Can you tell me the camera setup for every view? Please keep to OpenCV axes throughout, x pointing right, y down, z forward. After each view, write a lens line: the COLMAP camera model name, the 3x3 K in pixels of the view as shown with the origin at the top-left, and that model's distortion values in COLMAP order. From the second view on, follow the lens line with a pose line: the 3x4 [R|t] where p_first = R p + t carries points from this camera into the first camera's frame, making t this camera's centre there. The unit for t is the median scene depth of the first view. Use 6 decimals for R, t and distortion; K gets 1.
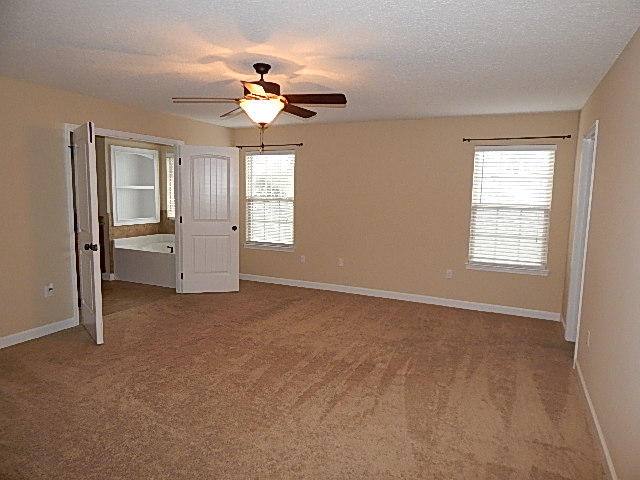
lens RADIAL K [[420.2, 0, 320.0], [0, 420.2, 240.0], [0, 0, 1]] dist [0.005669, -0.006088]
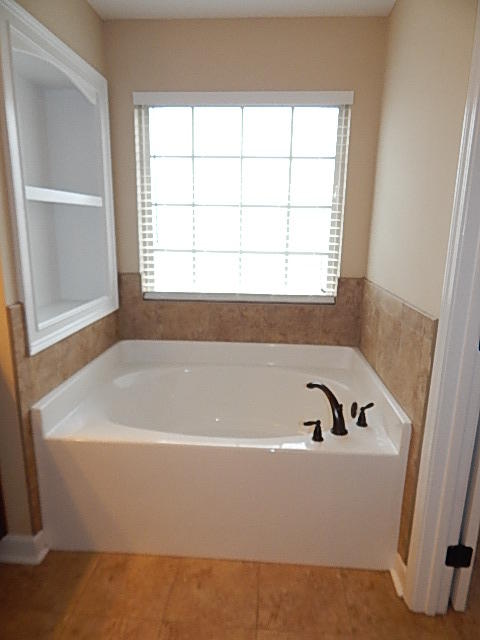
lens RADIAL K [[420.2, 0, 240.0], [0, 420.2, 320.0], [0, 0, 1]] dist [0.005669, -0.006088]
pose [[0.932787, -0.085595, 0.350116, -0.418853], [0.045104, 0.991477, 0.122225, -0.071193], [-0.357594, -0.098218, 0.928698, 0.664992]]
